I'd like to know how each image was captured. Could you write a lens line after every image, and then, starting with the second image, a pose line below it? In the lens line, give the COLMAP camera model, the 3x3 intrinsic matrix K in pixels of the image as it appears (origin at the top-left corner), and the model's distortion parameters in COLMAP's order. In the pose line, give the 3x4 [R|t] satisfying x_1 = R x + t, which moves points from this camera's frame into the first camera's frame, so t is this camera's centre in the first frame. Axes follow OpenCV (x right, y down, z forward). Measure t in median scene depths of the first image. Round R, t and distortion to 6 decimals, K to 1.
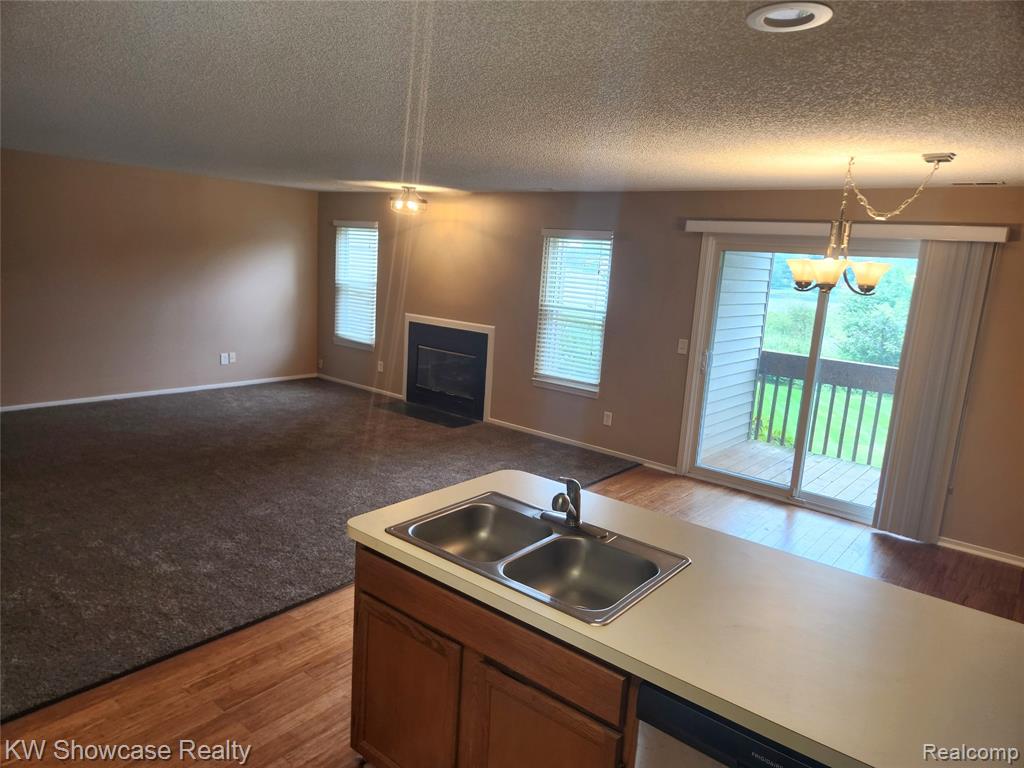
lens RADIAL K [[691.0, 0, 511.8], [0, 691.0, 388.4], [0, 0, 1]] dist [0.043299, -0.003708]
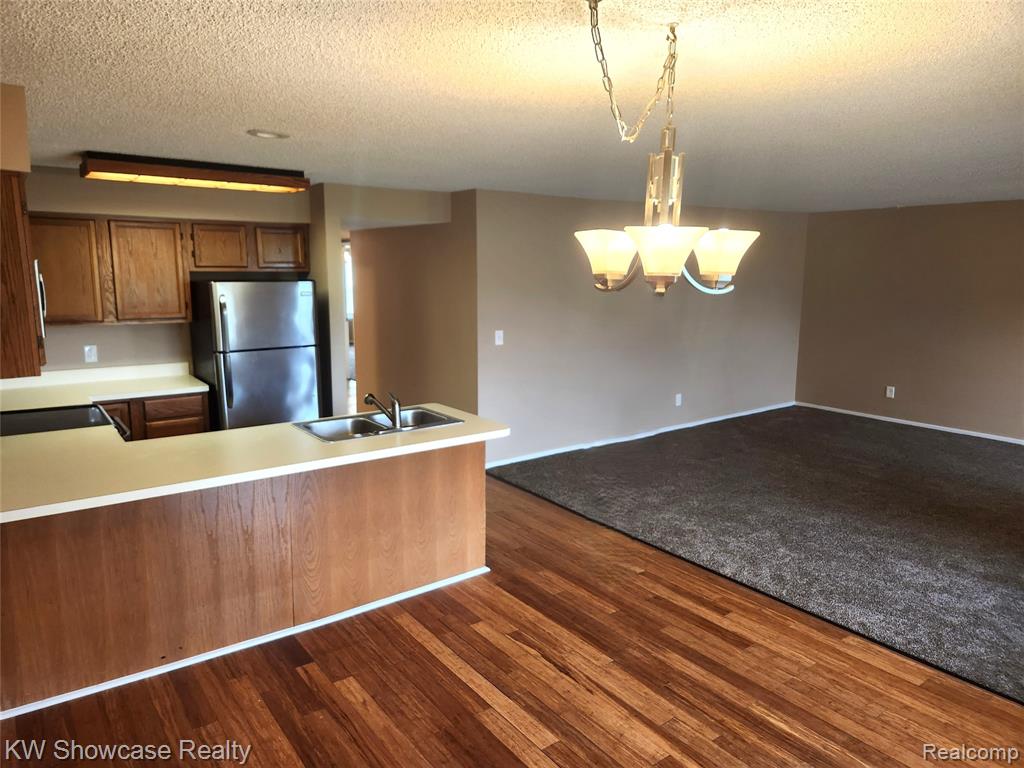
lens RADIAL K [[691.0, 0, 511.8], [0, 691.0, 388.4], [0, 0, 1]] dist [0.043299, -0.003708]
pose [[-0.226464, 0.109799, -0.967811, 1.019341], [-0.210863, 0.964536, 0.158769, -0.126284], [0.950921, 0.240031, -0.195280, 1.022243]]
